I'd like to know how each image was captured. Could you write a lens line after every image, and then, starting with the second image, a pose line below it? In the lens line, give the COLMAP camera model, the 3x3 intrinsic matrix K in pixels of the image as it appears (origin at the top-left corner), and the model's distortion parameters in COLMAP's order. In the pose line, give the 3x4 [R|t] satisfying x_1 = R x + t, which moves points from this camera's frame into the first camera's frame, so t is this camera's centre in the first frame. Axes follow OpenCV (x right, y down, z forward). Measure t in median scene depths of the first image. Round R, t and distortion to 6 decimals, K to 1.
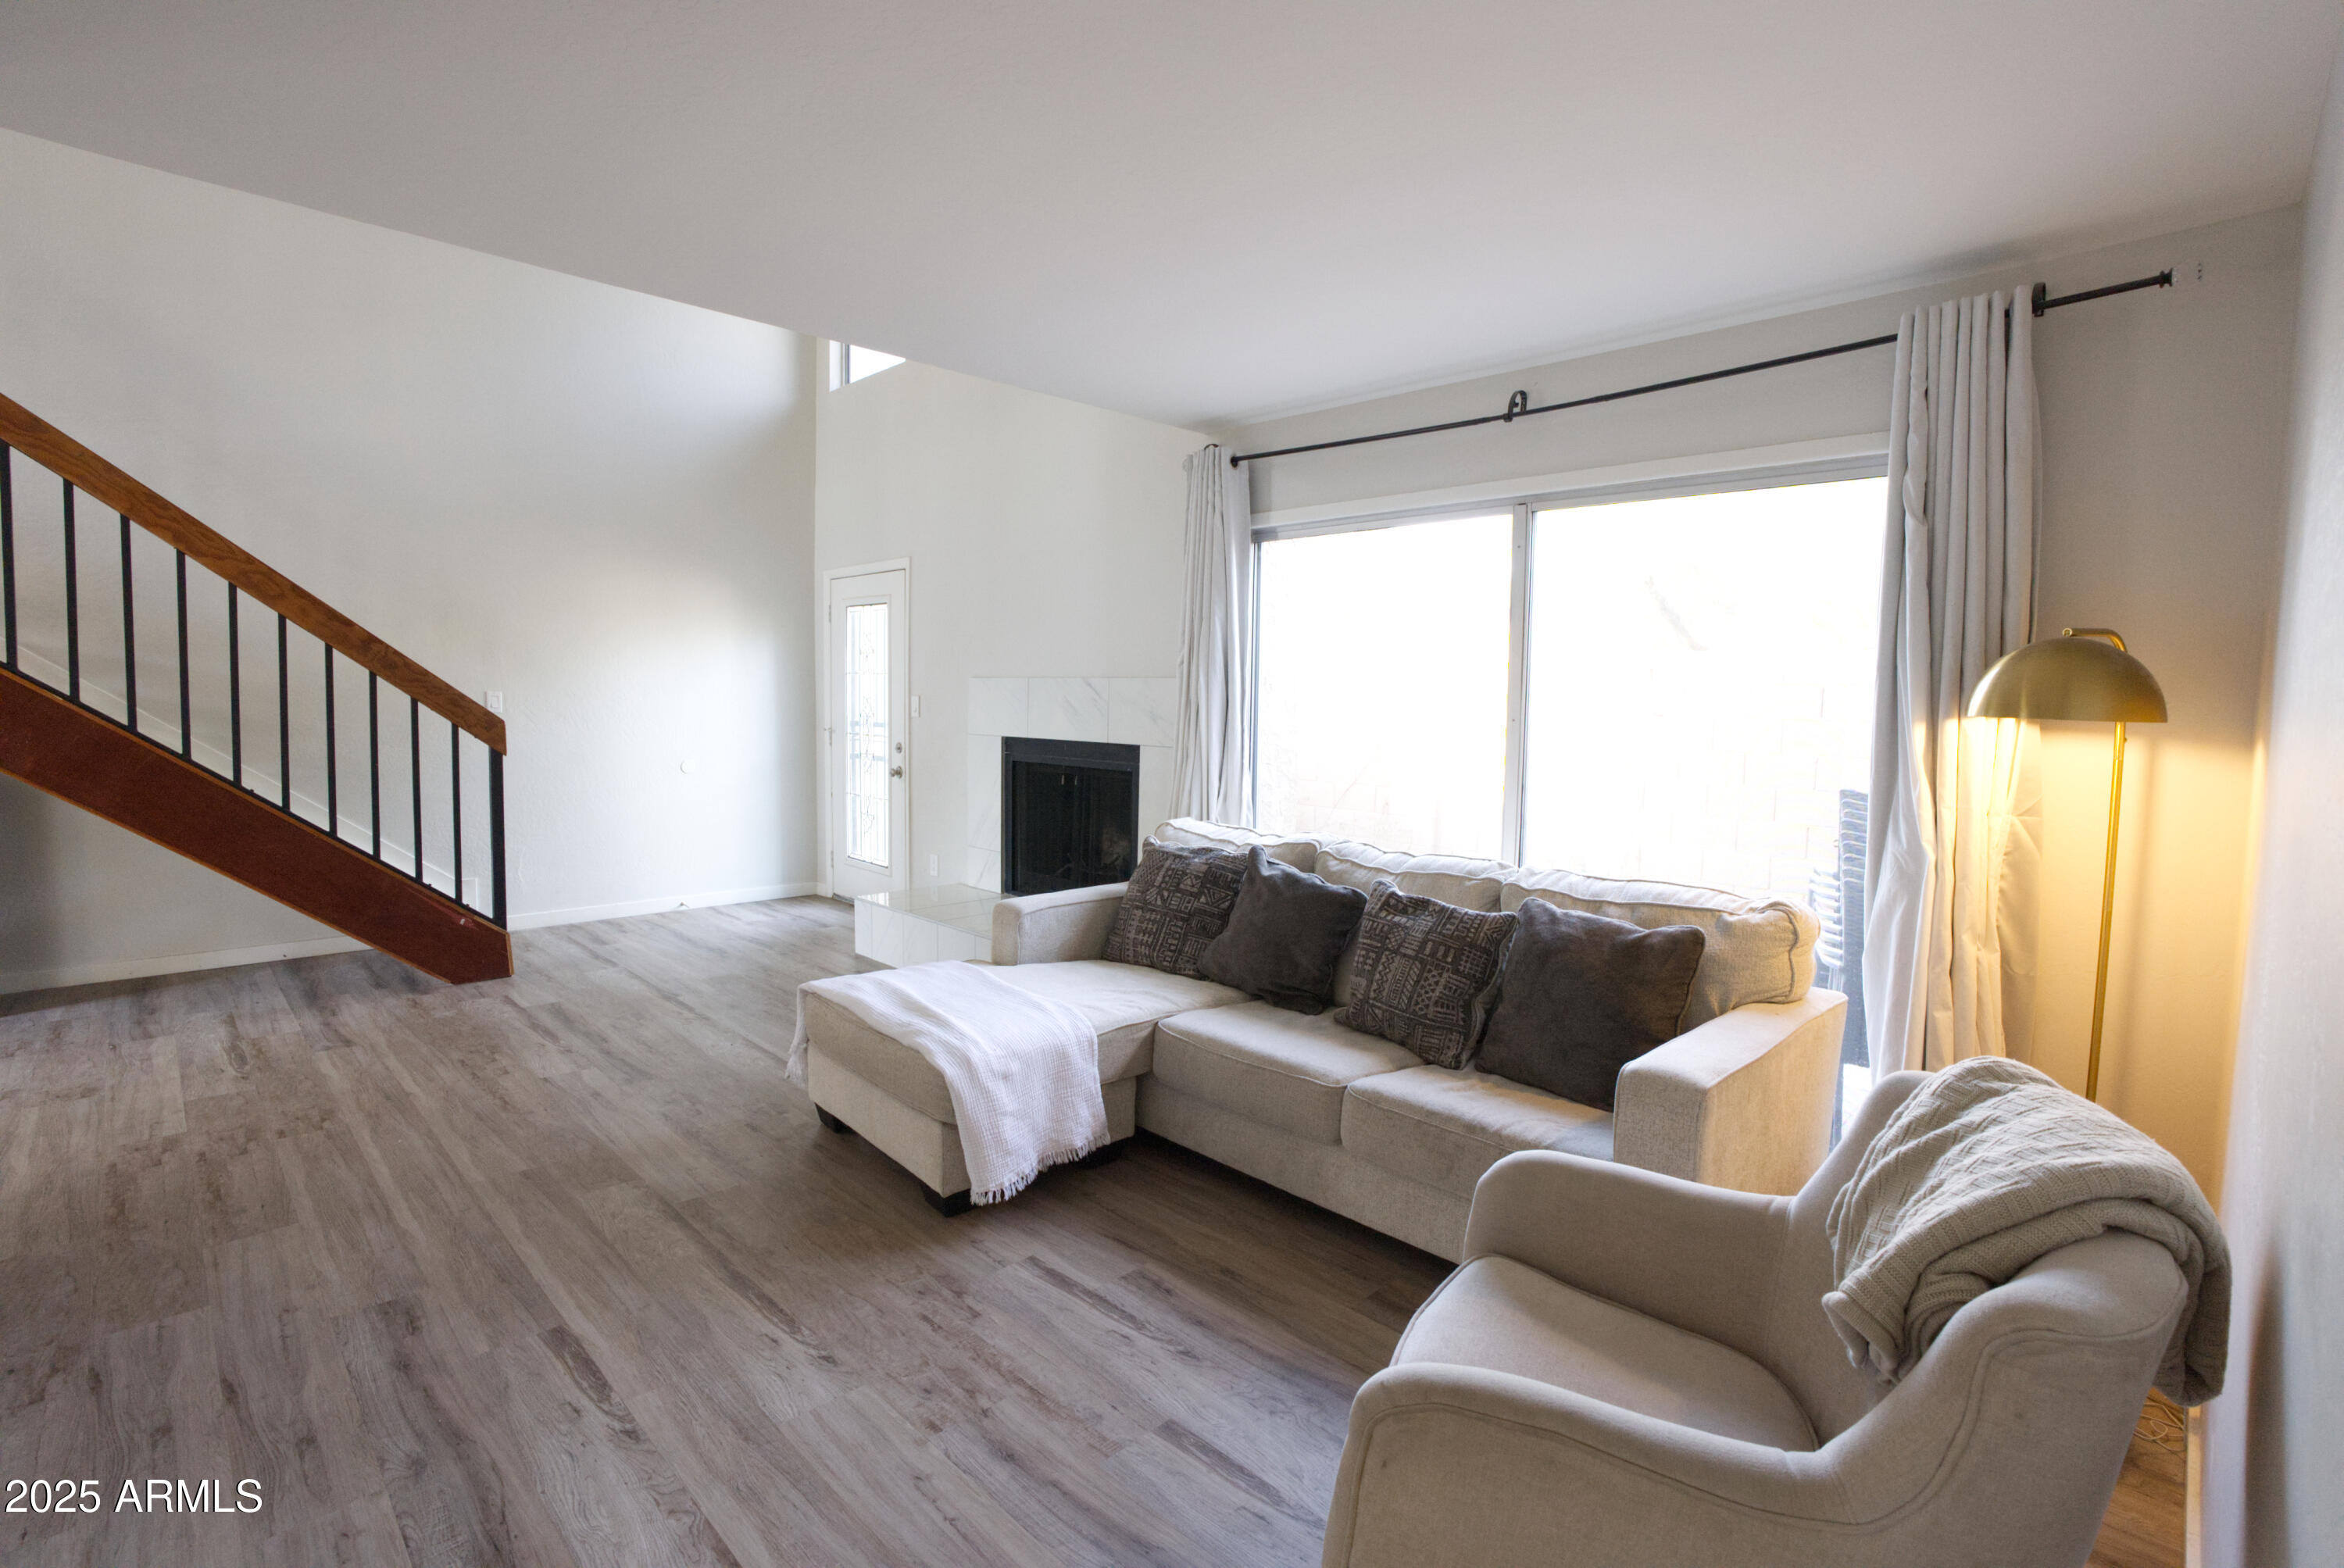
lens RADIAL K [[1085.3, 0, 1175.8], [0, 1085.3, 779.1], [0, 0, 1]] dist [-0.070410, 0.027040]
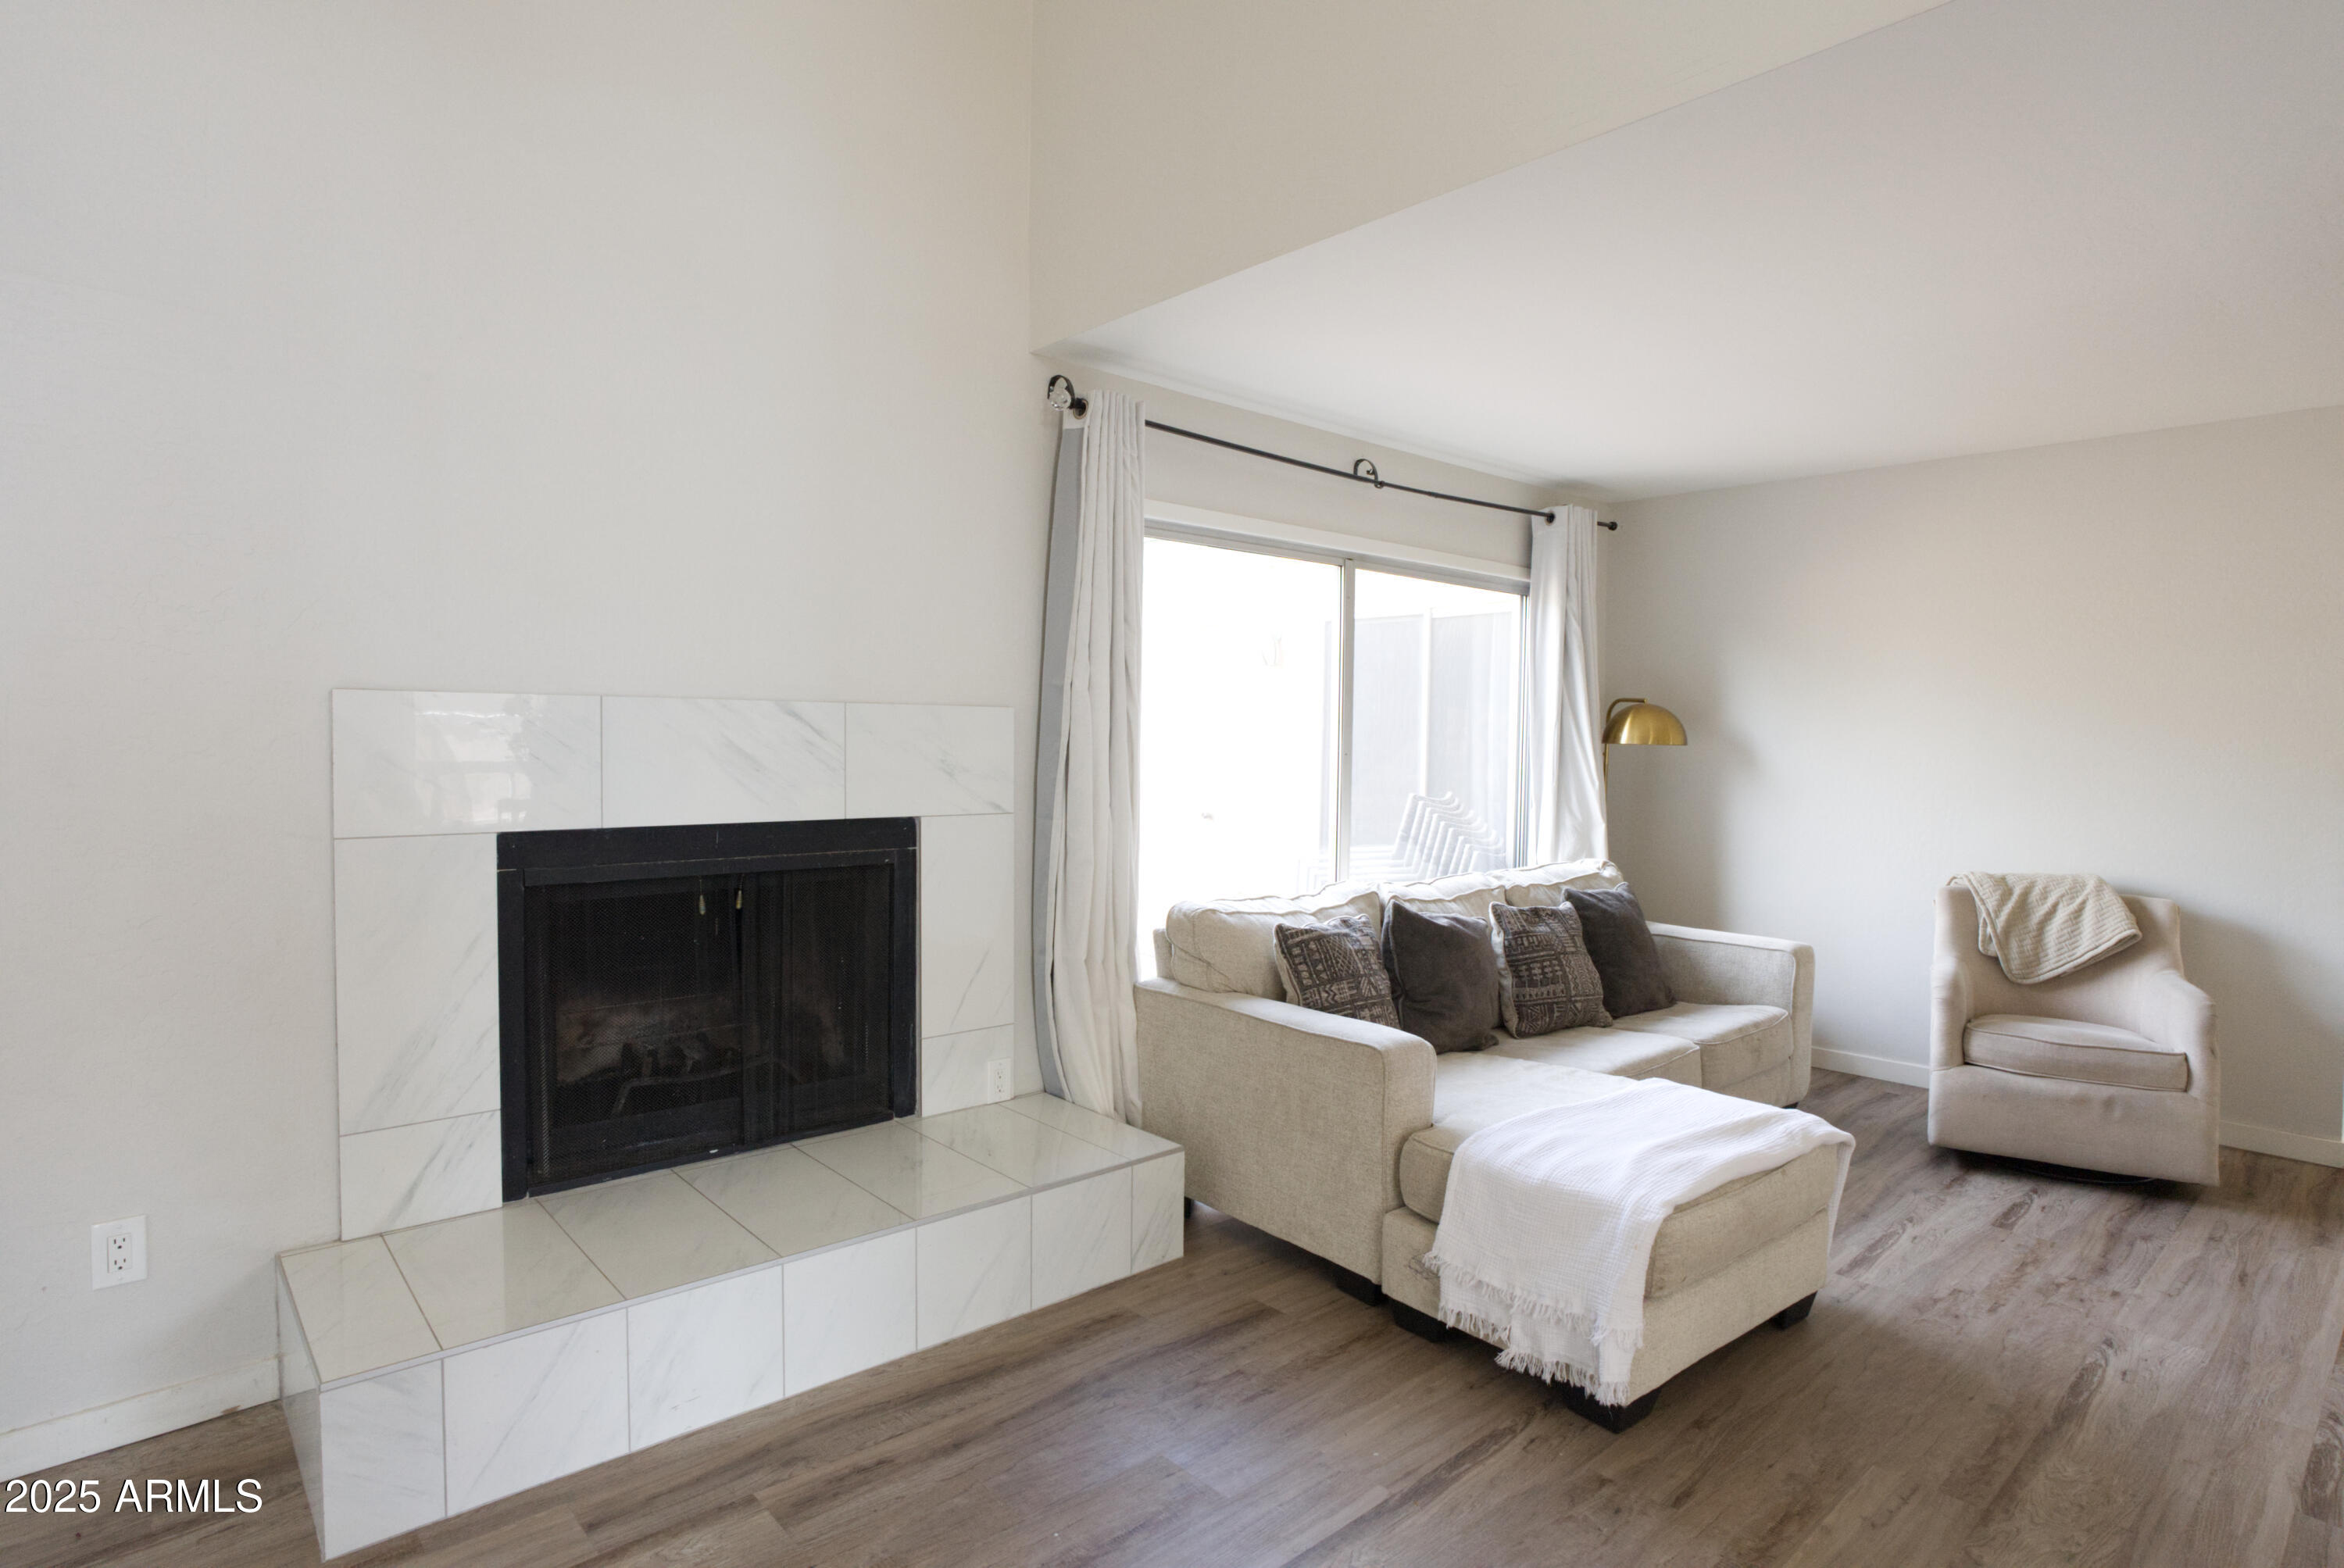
lens RADIAL K [[1248.6, 0, 1172.0], [0, 1248.6, 784.0], [0, 0, 1]] dist [-0.050384, 0.016631]
pose [[0.050221, -0.036359, 0.998076, -1.432806], [0.081570, 0.996148, 0.032184, -0.121395], [-0.995401, 0.079797, 0.052993, 1.663063]]
